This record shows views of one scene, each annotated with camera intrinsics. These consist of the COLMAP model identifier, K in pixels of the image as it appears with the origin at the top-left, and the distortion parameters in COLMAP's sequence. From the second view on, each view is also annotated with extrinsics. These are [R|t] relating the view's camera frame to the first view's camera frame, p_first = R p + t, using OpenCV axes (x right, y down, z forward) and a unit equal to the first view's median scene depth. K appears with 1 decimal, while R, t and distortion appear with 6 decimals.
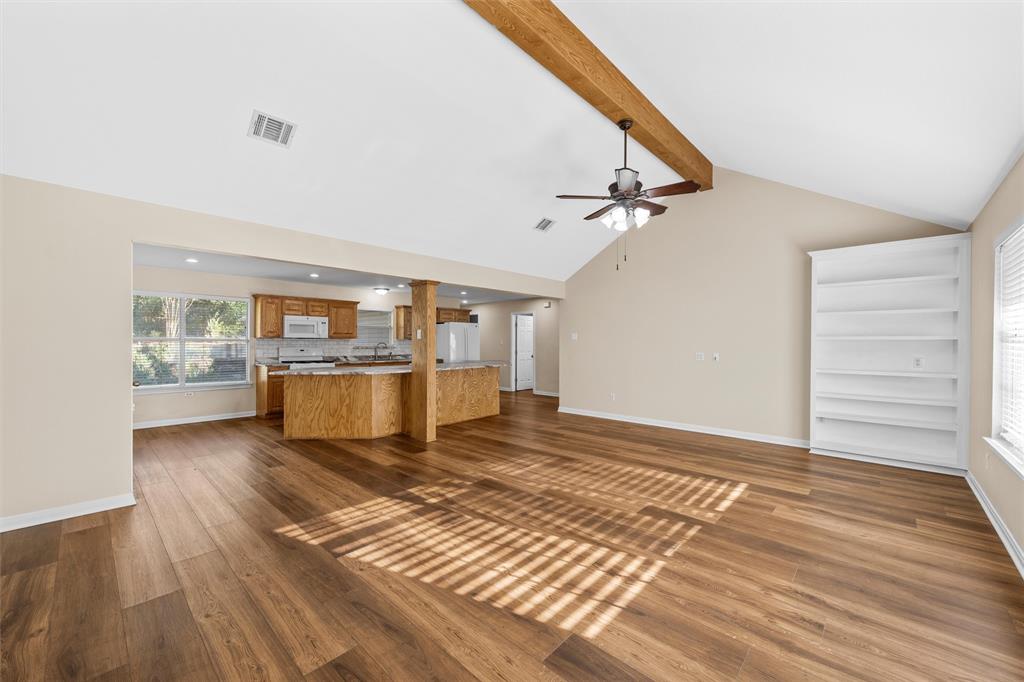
lens RADIAL K [[406.4, 0, 518.1], [0, 406.4, 343.2], [0, 0, 1]] dist [-0.001761, 0.000008]
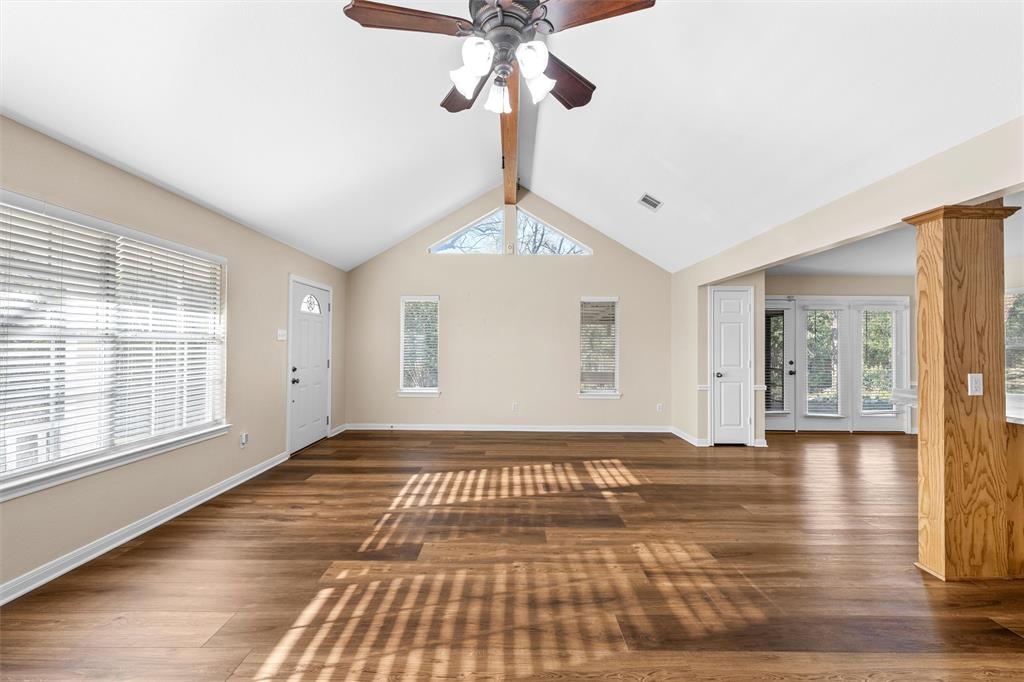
lens RADIAL K [[388.7, 0, 518.0], [0, 388.7, 338.5], [0, 0, 1]] dist [0.000053, 0.000119]
pose [[-0.724351, -0.022047, -0.689079, 0.693767], [-0.013182, 0.999749, -0.018129, 0.000792], [0.689306, -0.004048, -0.724459, 1.626910]]
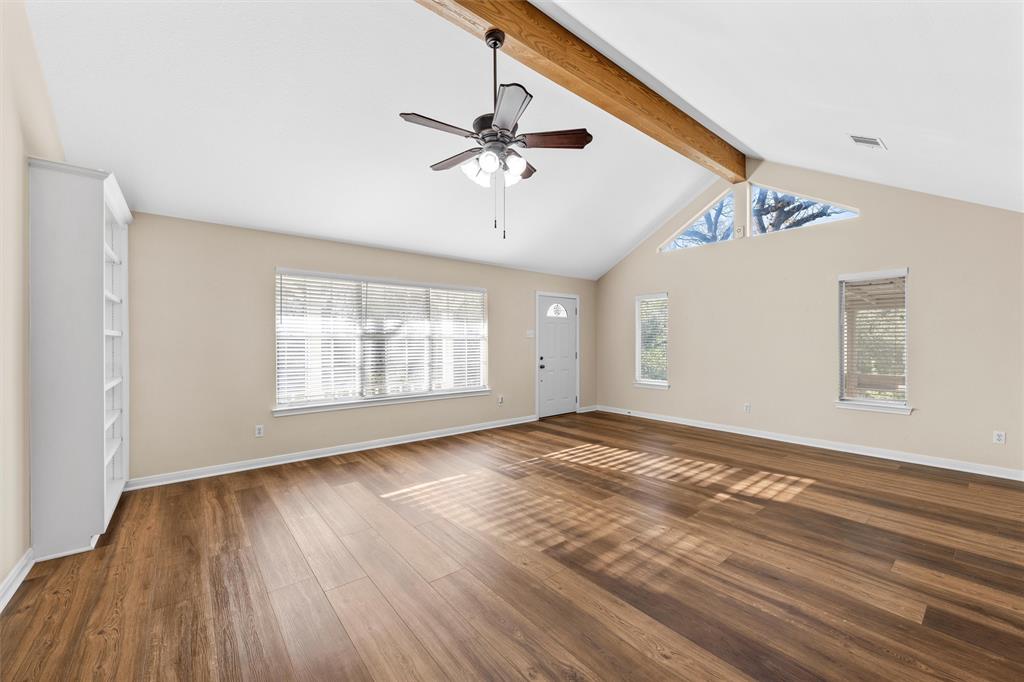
lens RADIAL K [[406.4, 0, 518.1], [0, 406.4, 343.2], [0, 0, 1]] dist [-0.001761, 0.000008]
pose [[-0.992096, -0.002930, 0.125447, 0.174373], [-0.001761, 0.999954, 0.009429, 0.000786], [-0.125468, 0.009134, -0.992056, 2.115550]]
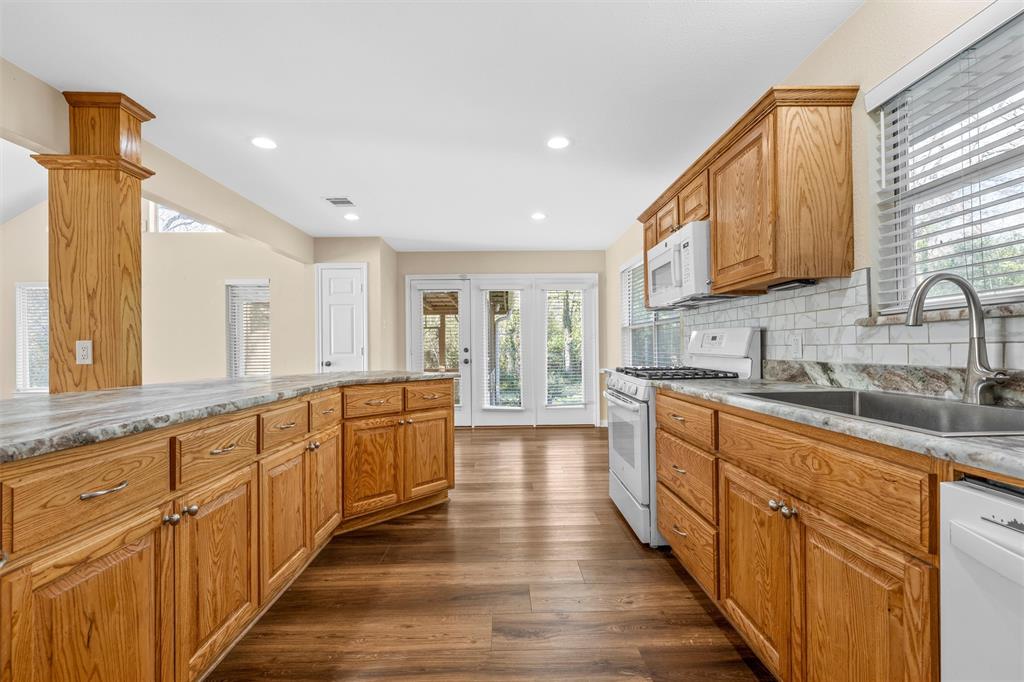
lens RADIAL K [[444.9, 0, 514.8], [0, 444.9, 344.6], [0, 0, 1]] dist [-0.001605, -0.000327]
pose [[-0.719990, 0.000960, -0.693984, -0.373737], [0.008286, 0.999940, -0.007213, 0.057557], [0.693935, -0.010943, -0.719955, 2.683061]]
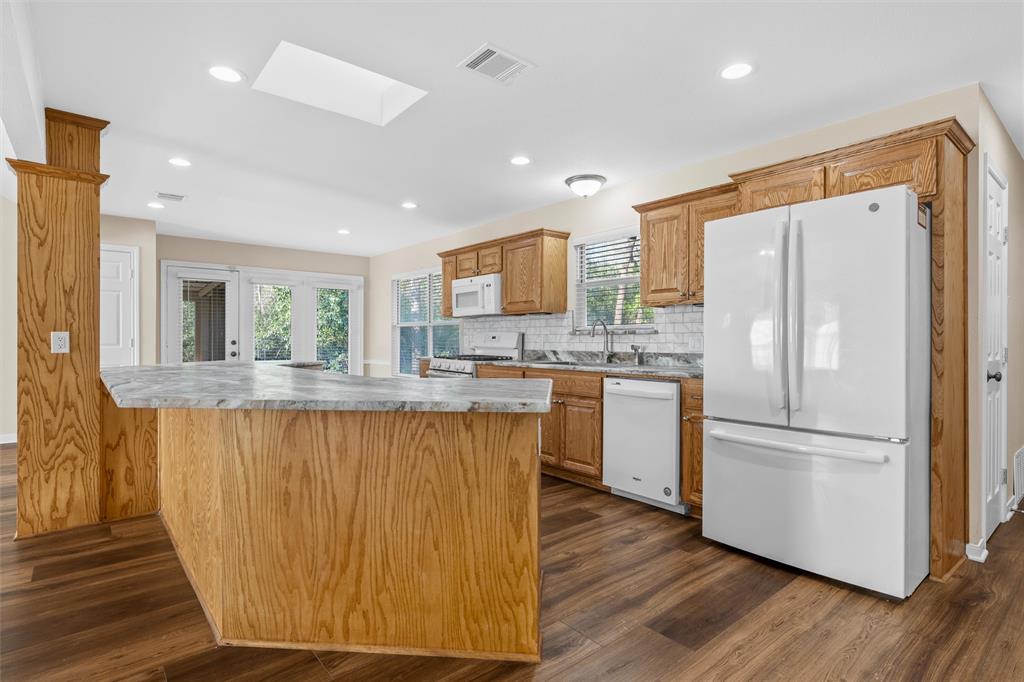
lens RADIAL K [[514.0, 0, 508.5], [0, 514.0, 342.4], [0, 0, 1]] dist [-0.002803, -0.000218]
pose [[-0.137617, 0.002527, -0.990482, 0.435996], [-0.004597, 0.999984, 0.003190, 0.052770], [0.990475, 0.004992, -0.137604, 2.616415]]
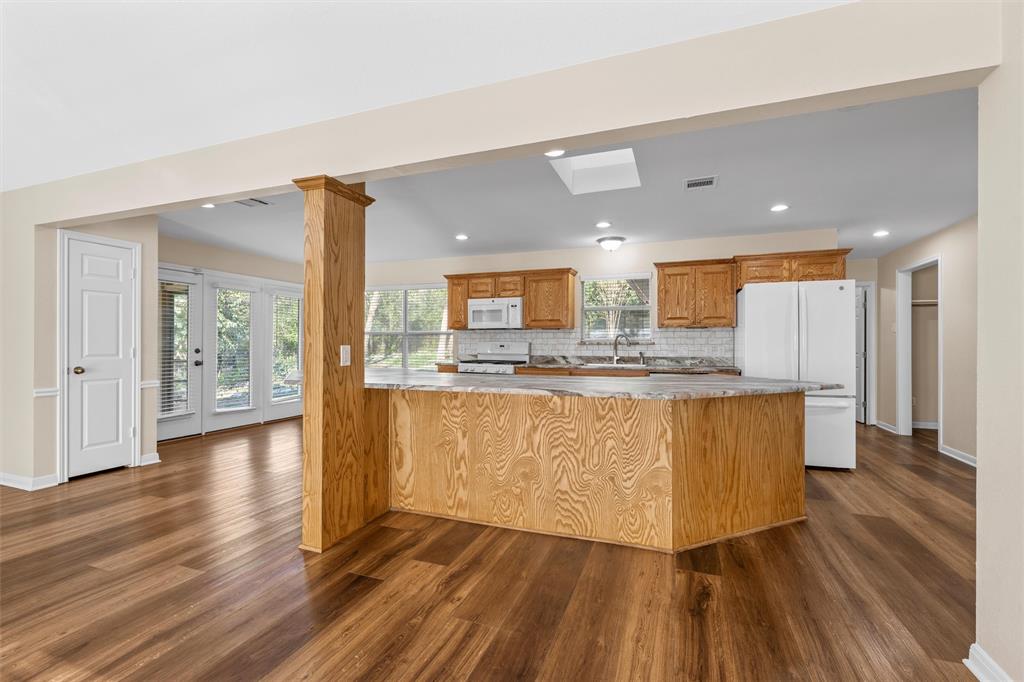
lens RADIAL K [[447.6, 0, 506.8], [0, 447.6, 343.5], [0, 0, 1]] dist [0.000995, 0.000235]
pose [[0.367300, -0.001882, -0.930101, 0.522709], [-0.004438, 0.999983, -0.003776, 0.038573], [0.930092, 0.005515, 0.367285, 1.658840]]
